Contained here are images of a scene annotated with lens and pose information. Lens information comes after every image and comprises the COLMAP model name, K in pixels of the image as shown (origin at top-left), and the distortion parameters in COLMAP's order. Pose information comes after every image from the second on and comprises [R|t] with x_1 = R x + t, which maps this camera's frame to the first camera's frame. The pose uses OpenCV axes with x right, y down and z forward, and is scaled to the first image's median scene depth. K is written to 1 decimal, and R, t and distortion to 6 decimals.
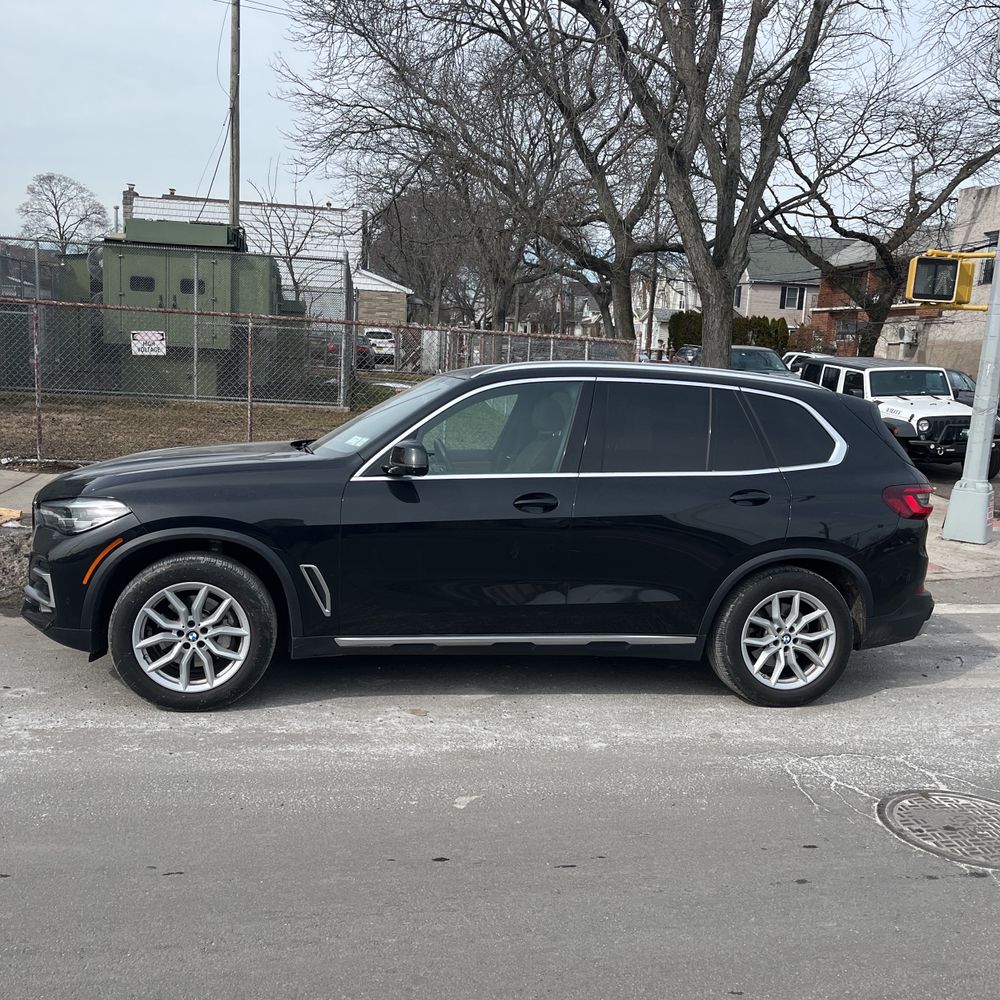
lens RADIAL K [[995.8, 0, 522.0], [0, 995.8, 533.9], [0, 0, 1]] dist [0.026658, -0.011626]
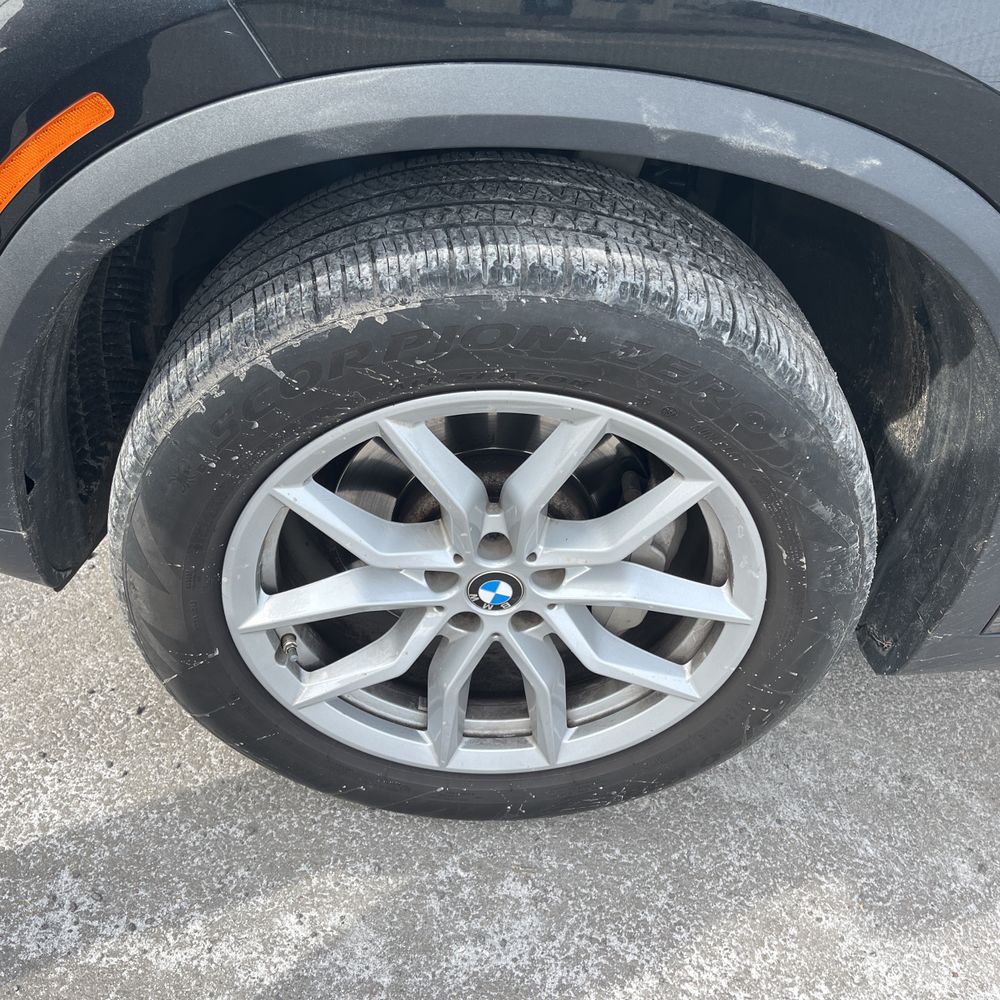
lens RADIAL K [[1000.1, 0, 514.4], [0, 1000.1, 503.5], [0, 0, 1]] dist [0.018823, -0.001306]
pose [[0.982681, 0.161992, -0.089980, -0.081977], [-0.091595, 0.846737, 0.524068, -0.007241], [0.161084, -0.506750, 0.846910, 0.219110]]
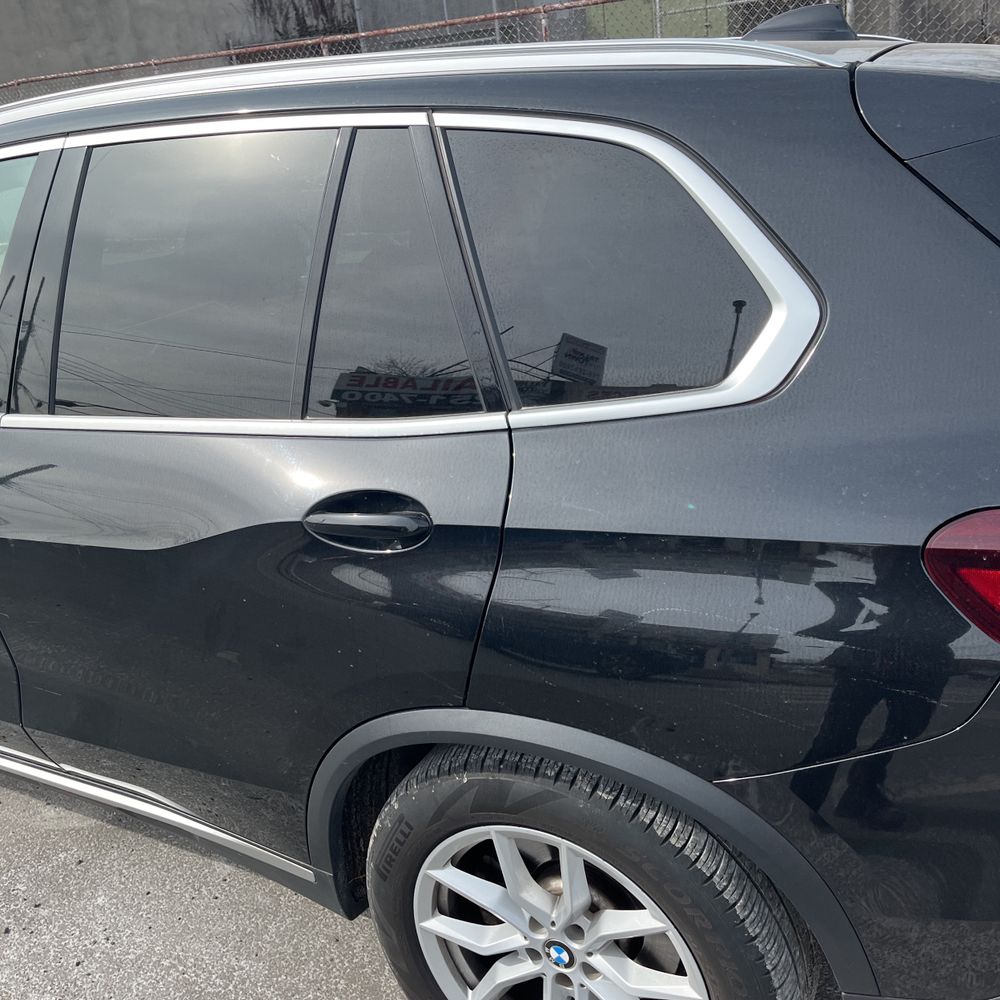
lens RADIAL K [[1018.2, 0, 500.0], [0, 1018.2, 500.0], [0, 0, 1]] dist [0.034000, -0.024552]
pose [[0.765615, 0.119902, -0.632026, 0.129681], [0.041387, 0.971260, 0.234394, -0.032231], [0.641966, -0.205613, 0.738649, 0.232583]]
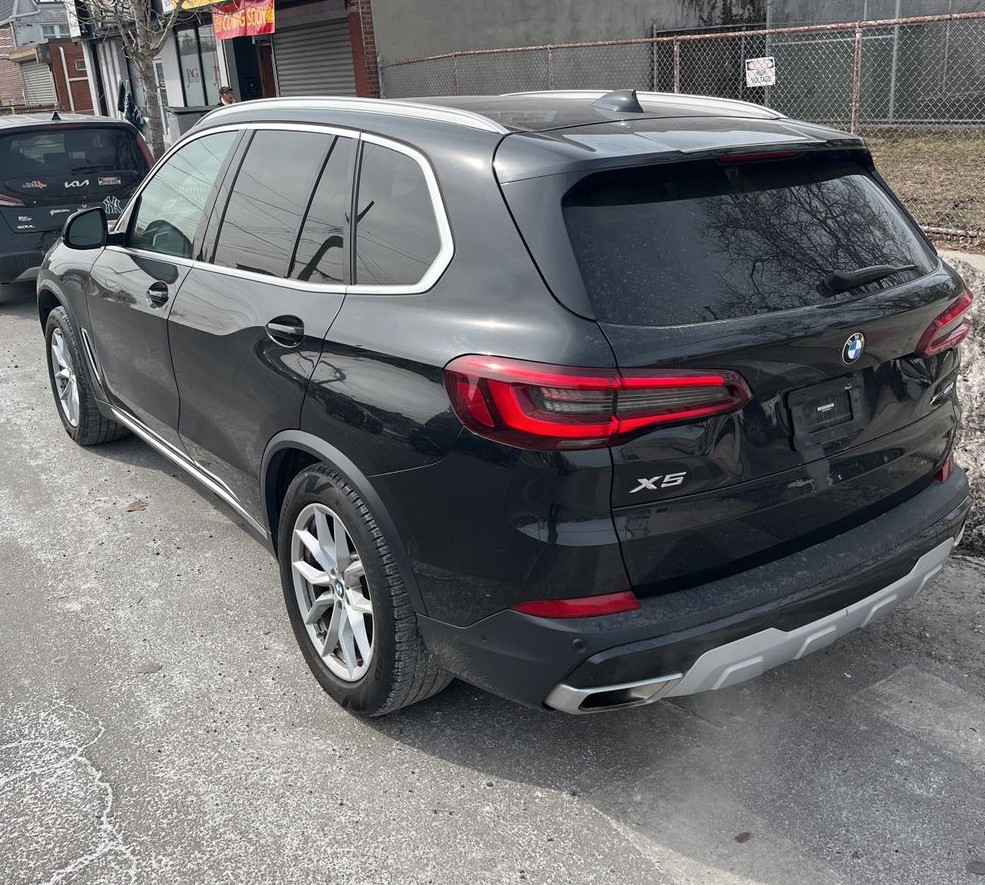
lens RADIAL K [[1022.1, 0, 487.9], [0, 1022.1, 396.7], [0, 0, 1]] dist [0.026352, 0.026000]
pose [[0.414843, 0.204926, -0.886516, 0.235473], [-0.090802, 0.978768, 0.183760, -0.034341], [0.905351, 0.004265, 0.424643, 0.246997]]
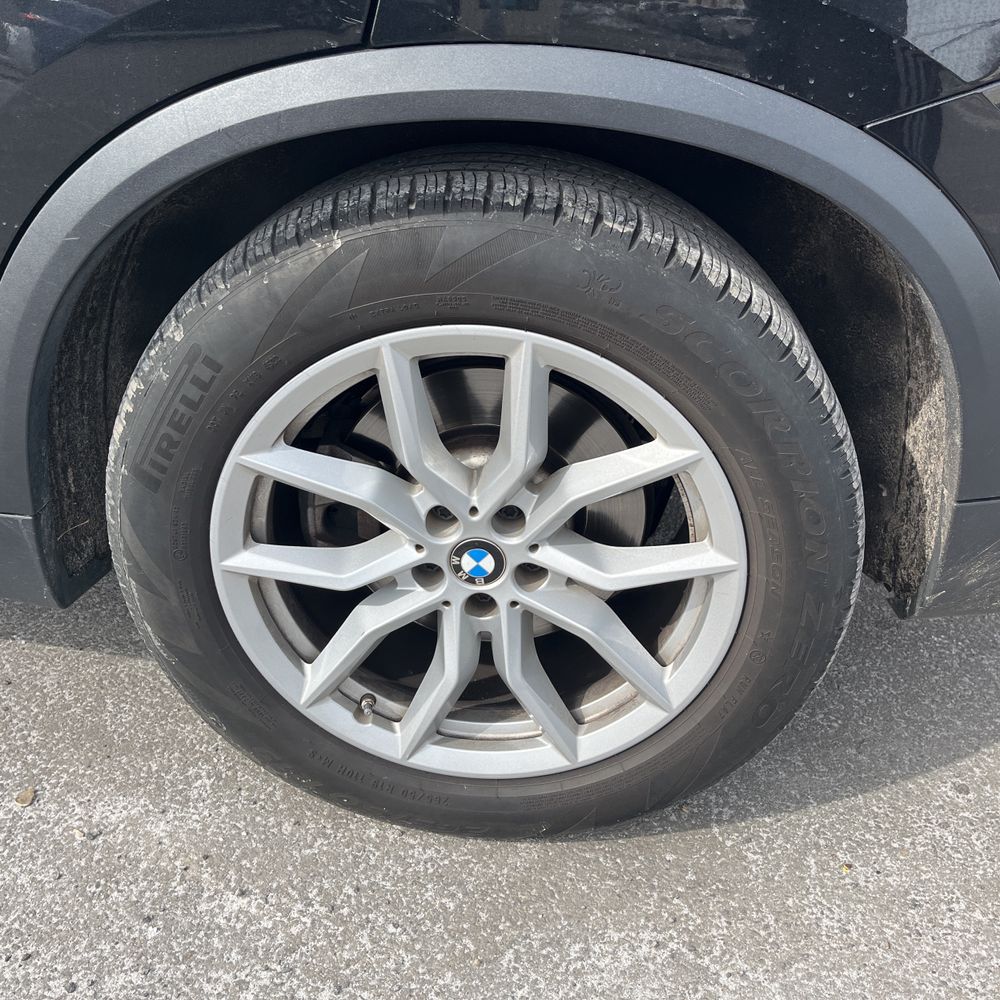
lens RADIAL K [[991.6, 0, 500.0], [0, 991.6, 500.0], [0, 0, 1]] dist [0.033197, -0.014812]
pose [[0.964352, 0.132555, -0.229030, 0.092769], [-0.037691, 0.925473, 0.376935, 0.006272], [0.261926, -0.354865, 0.897477, 0.247911]]
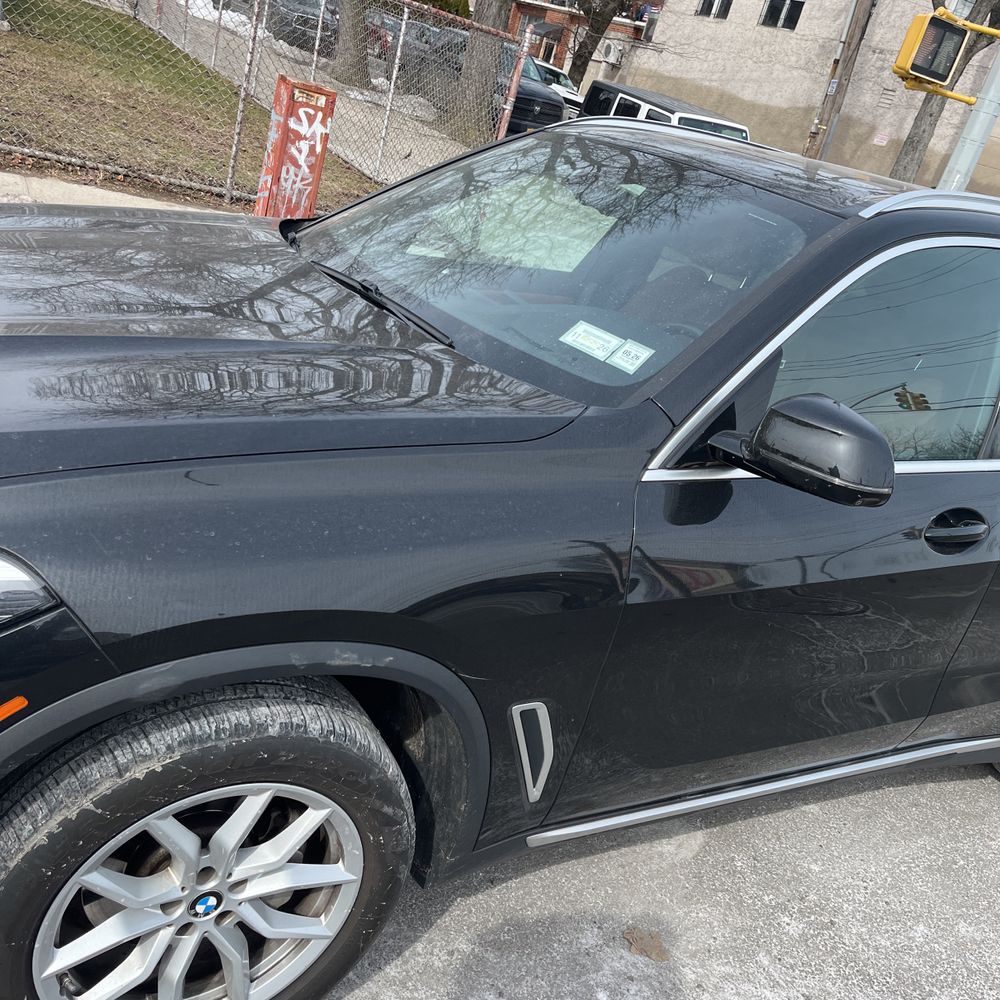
lens RADIAL K [[991.6, 0, 500.0], [0, 991.6, 500.0], [0, 0, 1]] dist [0.033197, -0.014812]
pose [[0.927575, 0.047342, 0.370625, -0.097983], [-0.148128, 0.957252, 0.248450, -0.035753], [-0.343019, -0.285356, 0.894936, 0.183290]]
